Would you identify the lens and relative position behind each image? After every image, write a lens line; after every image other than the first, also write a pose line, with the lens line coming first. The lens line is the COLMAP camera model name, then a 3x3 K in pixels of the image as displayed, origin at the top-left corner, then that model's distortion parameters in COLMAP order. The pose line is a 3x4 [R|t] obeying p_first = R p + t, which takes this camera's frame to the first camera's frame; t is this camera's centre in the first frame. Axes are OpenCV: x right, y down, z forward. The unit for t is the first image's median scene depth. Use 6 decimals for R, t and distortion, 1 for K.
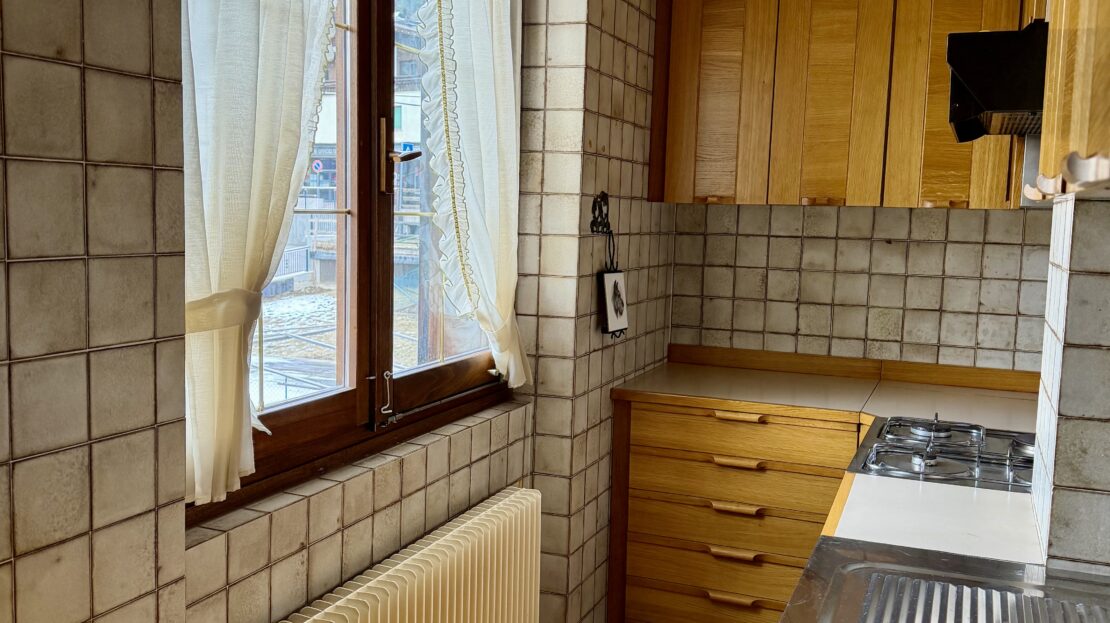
lens RADIAL K [[1033.9, 0, 555.0], [0, 1033.9, 311.5], [0, 0, 1]] dist [0.177861, -0.321792]
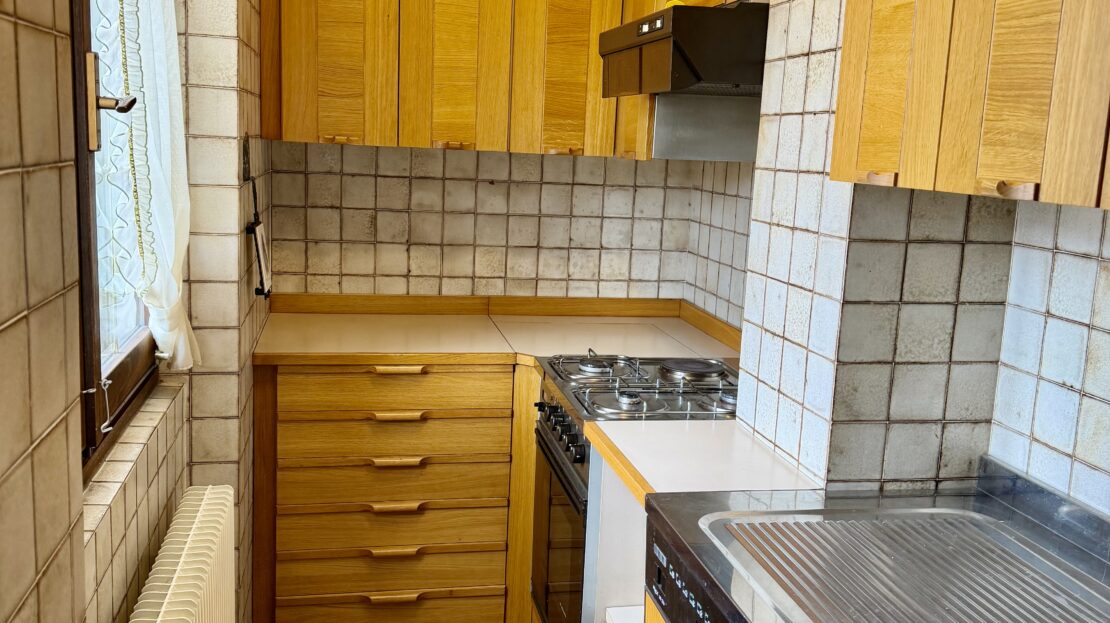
lens RADIAL K [[1033.9, 0, 555.0], [0, 1033.9, 311.5], [0, 0, 1]] dist [0.177861, -0.321792]
pose [[0.840163, -0.080684, 0.536299, -0.225884], [0.032484, 0.994583, 0.098741, -0.045911], [-0.541360, -0.065537, 0.838233, 0.114010]]
